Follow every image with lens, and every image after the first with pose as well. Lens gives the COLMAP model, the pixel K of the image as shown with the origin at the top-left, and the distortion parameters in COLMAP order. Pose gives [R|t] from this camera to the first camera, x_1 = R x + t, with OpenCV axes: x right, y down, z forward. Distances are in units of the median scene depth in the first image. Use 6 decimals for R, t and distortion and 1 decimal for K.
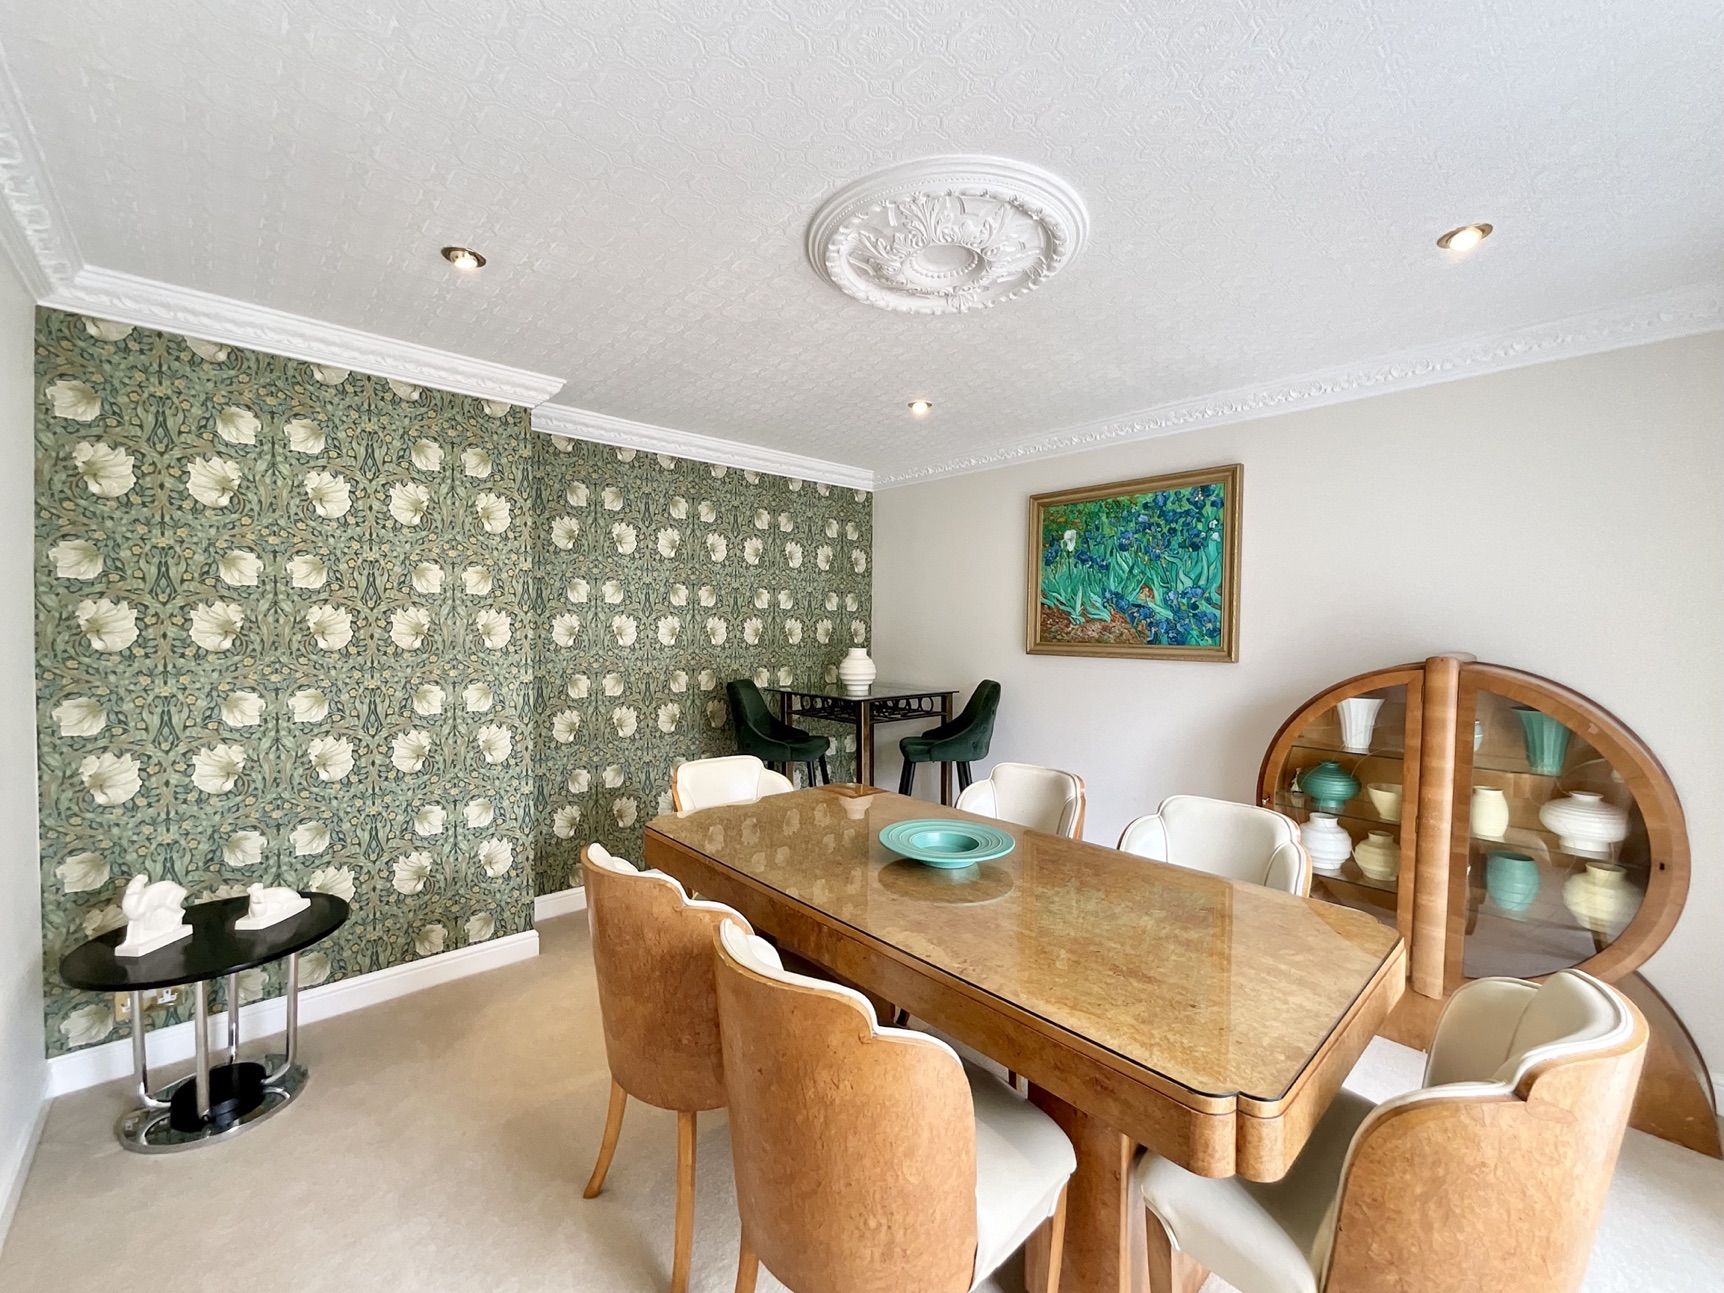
lens RADIAL K [[696.8, 0, 859.8], [0, 696.8, 649.0], [0, 0, 1]] dist [0.000834, -0.000387]
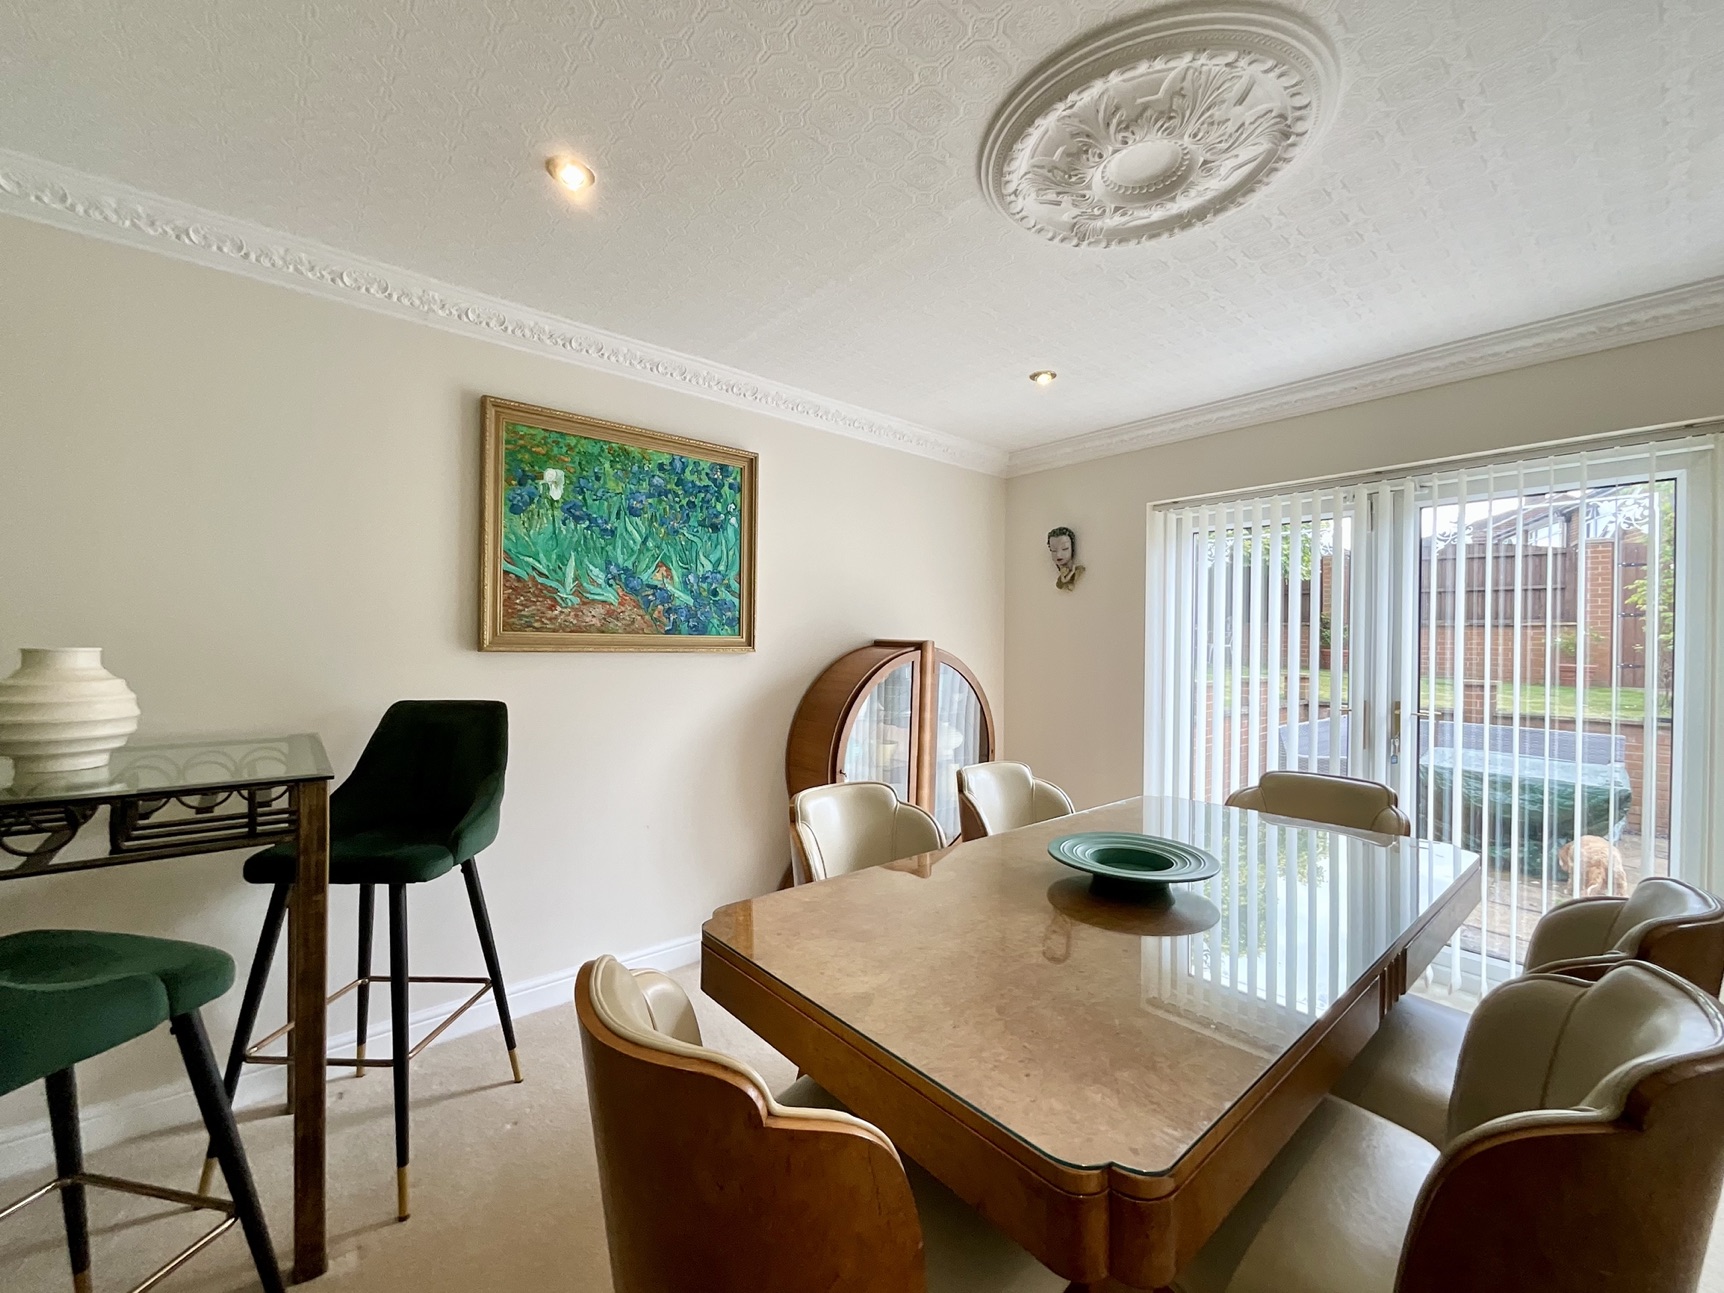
lens RADIAL K [[696.8, 0, 859.8], [0, 696.8, 649.0], [0, 0, 1]] dist [0.000834, -0.000387]
pose [[0.036983, -0.017824, 0.999157, -0.406498], [0.017594, 0.999698, 0.017182, 0.000523], [-0.999161, 0.016944, 0.037286, 0.728457]]
